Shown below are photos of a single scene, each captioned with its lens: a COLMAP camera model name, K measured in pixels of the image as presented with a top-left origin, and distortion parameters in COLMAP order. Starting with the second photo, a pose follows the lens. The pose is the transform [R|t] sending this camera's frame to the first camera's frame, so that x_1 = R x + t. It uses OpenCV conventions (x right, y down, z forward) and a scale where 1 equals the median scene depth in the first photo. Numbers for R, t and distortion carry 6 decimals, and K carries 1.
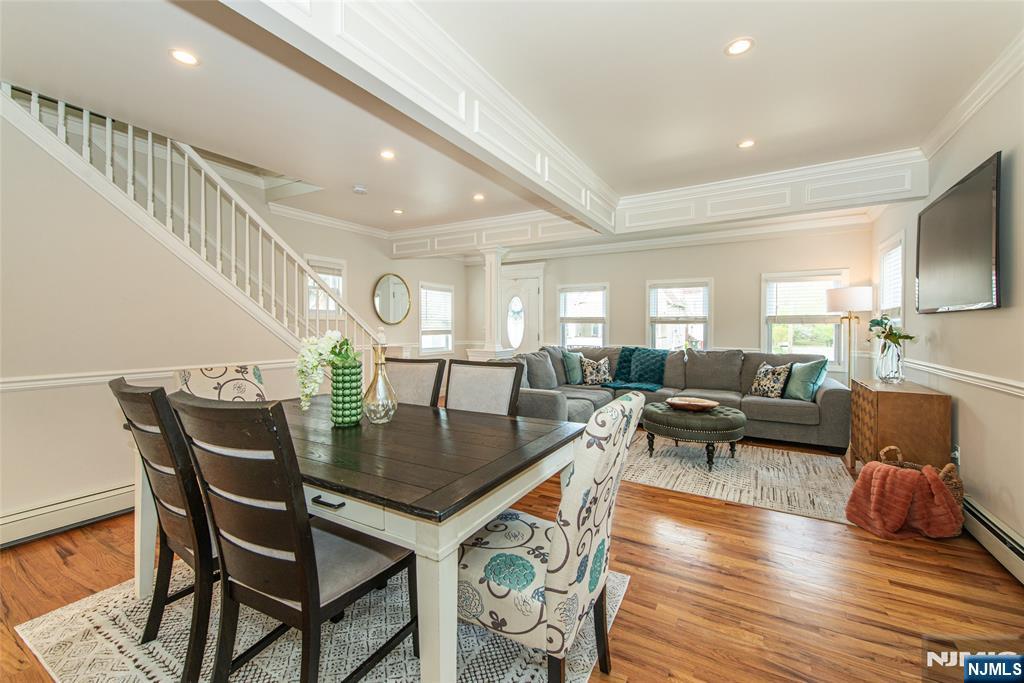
lens RADIAL K [[414.7, 0, 524.9], [0, 414.7, 326.1], [0, 0, 1]] dist [0.023883, -0.013285]
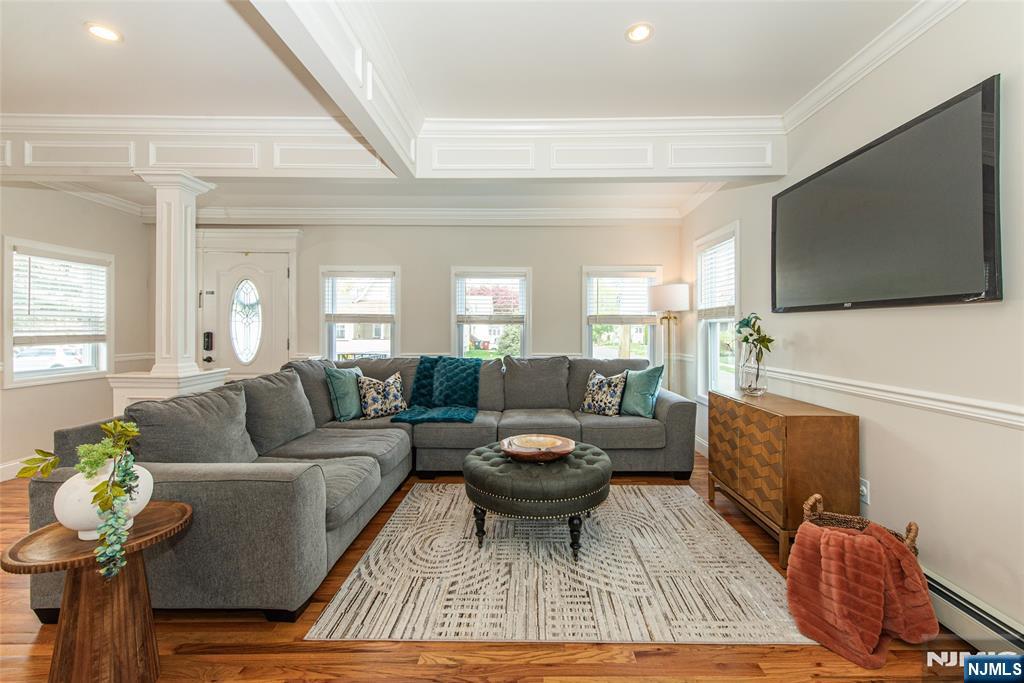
lens RADIAL K [[414.7, 0, 524.9], [0, 414.7, 326.1], [0, 0, 1]] dist [0.023883, -0.013285]
pose [[0.872491, 0.000328, 0.488630, 0.048923], [0.000822, 0.999997, -0.002139, -0.000235], [-0.488629, 0.002268, 0.872488, 0.329372]]
